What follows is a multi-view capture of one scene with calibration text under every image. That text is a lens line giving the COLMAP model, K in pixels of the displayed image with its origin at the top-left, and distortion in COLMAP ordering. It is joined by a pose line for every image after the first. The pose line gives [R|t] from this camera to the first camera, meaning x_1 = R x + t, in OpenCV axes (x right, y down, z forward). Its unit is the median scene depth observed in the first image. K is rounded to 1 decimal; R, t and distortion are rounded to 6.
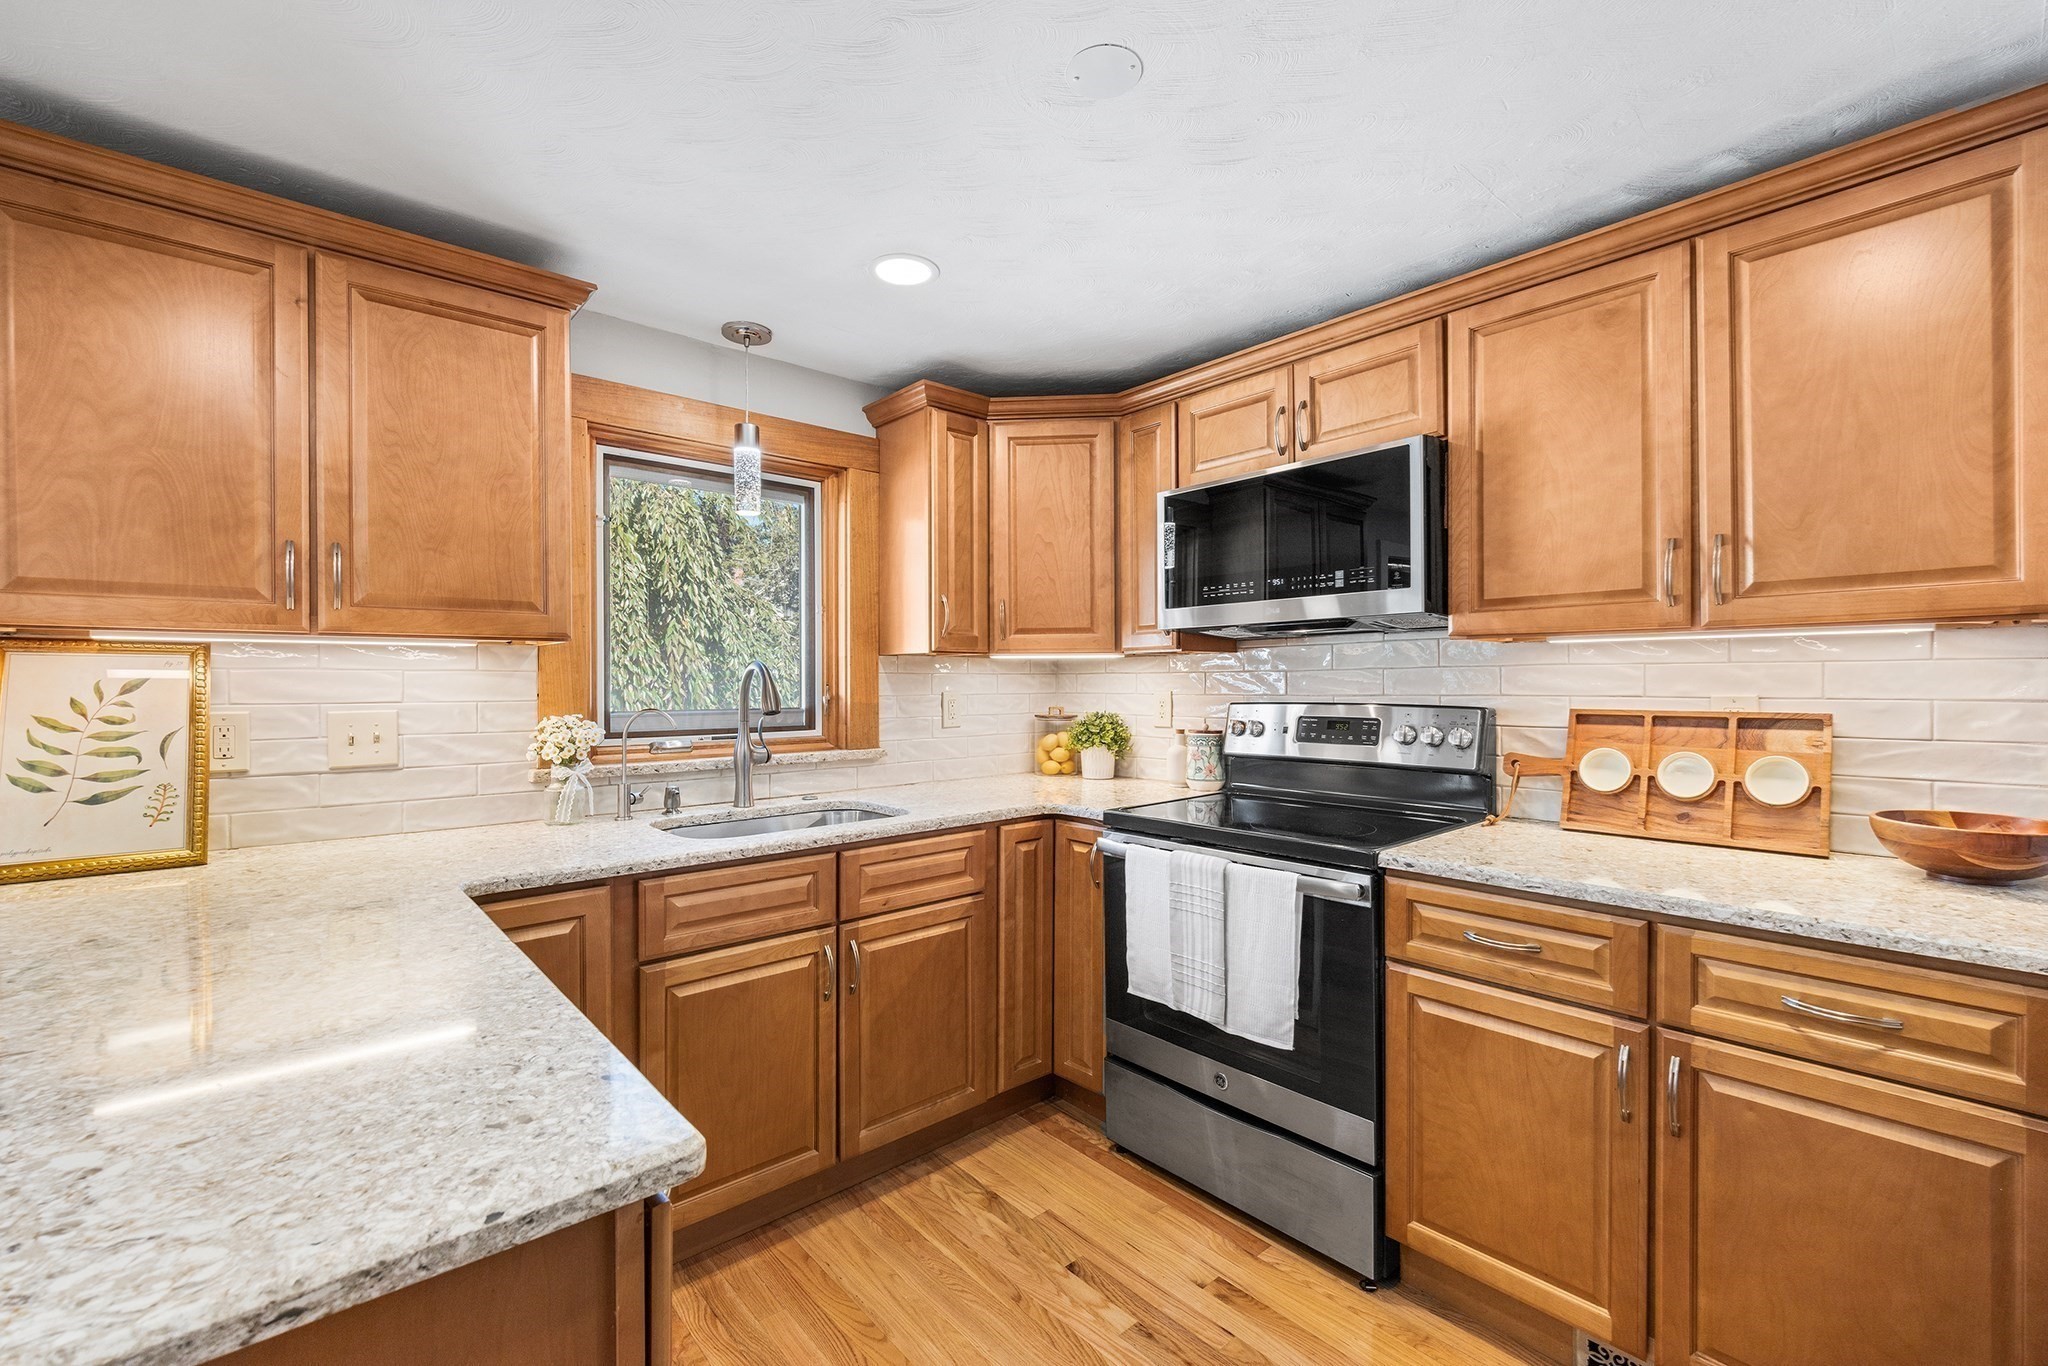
lens RADIAL K [[859.7, 0, 1018.3], [0, 859.7, 683.9], [0, 0, 1]] dist [-0.002361, -0.001264]
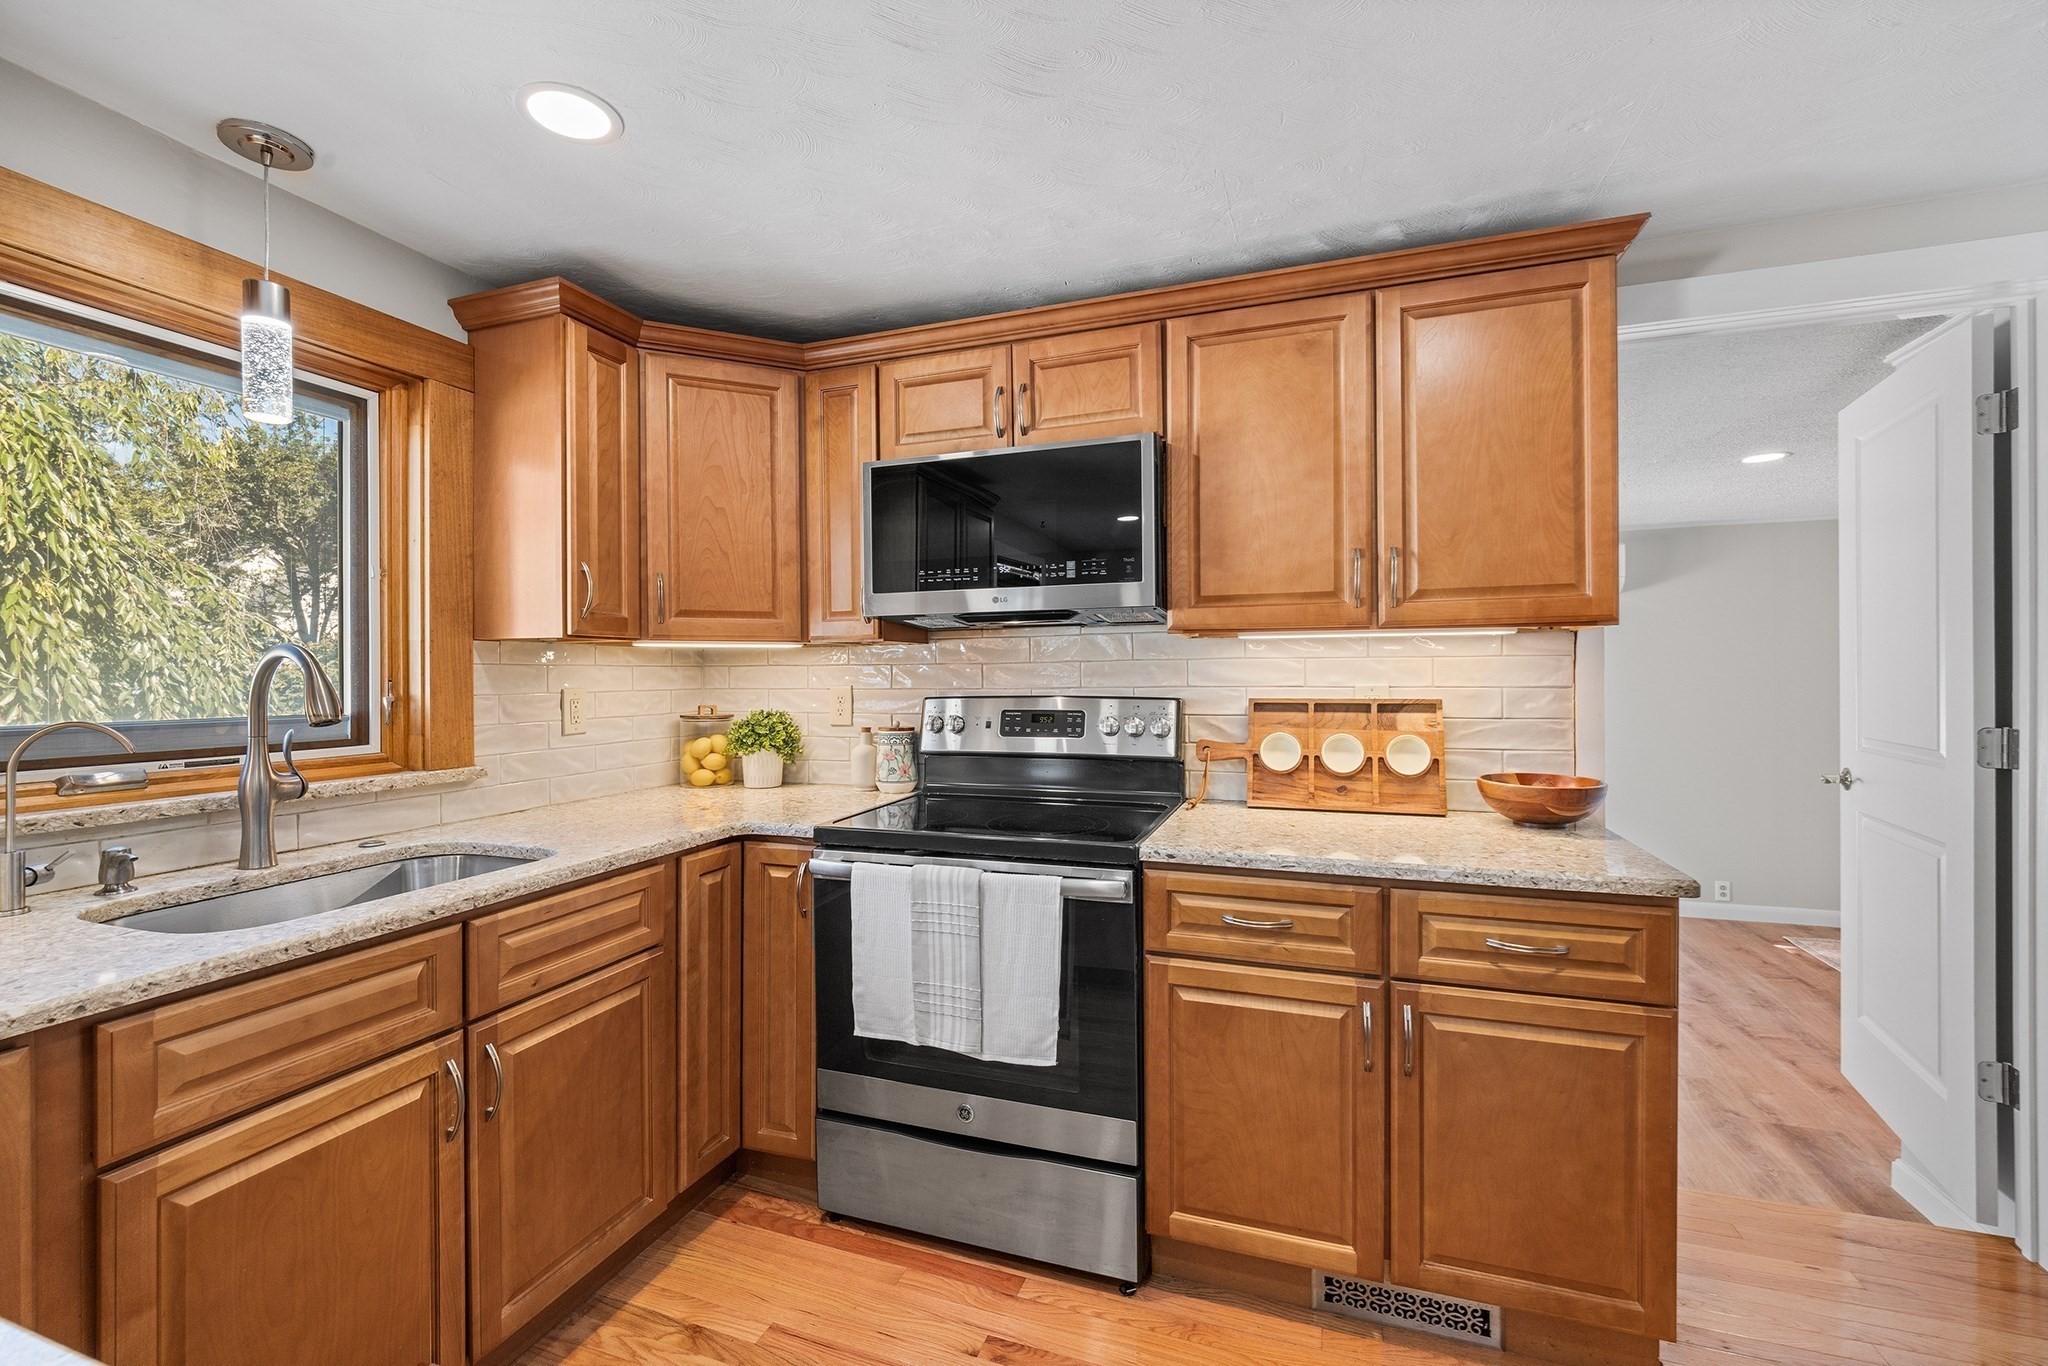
lens RADIAL K [[859.7, 0, 1019.2], [0, 859.7, 675.7], [0, 0, 1]] dist [-0.002361, -0.001264]
pose [[0.873029, -0.002812, 0.487660, -0.168157], [0.003984, 0.999991, -0.001366, 0.000275], [-0.487652, 0.003135, 0.873032, 0.189597]]
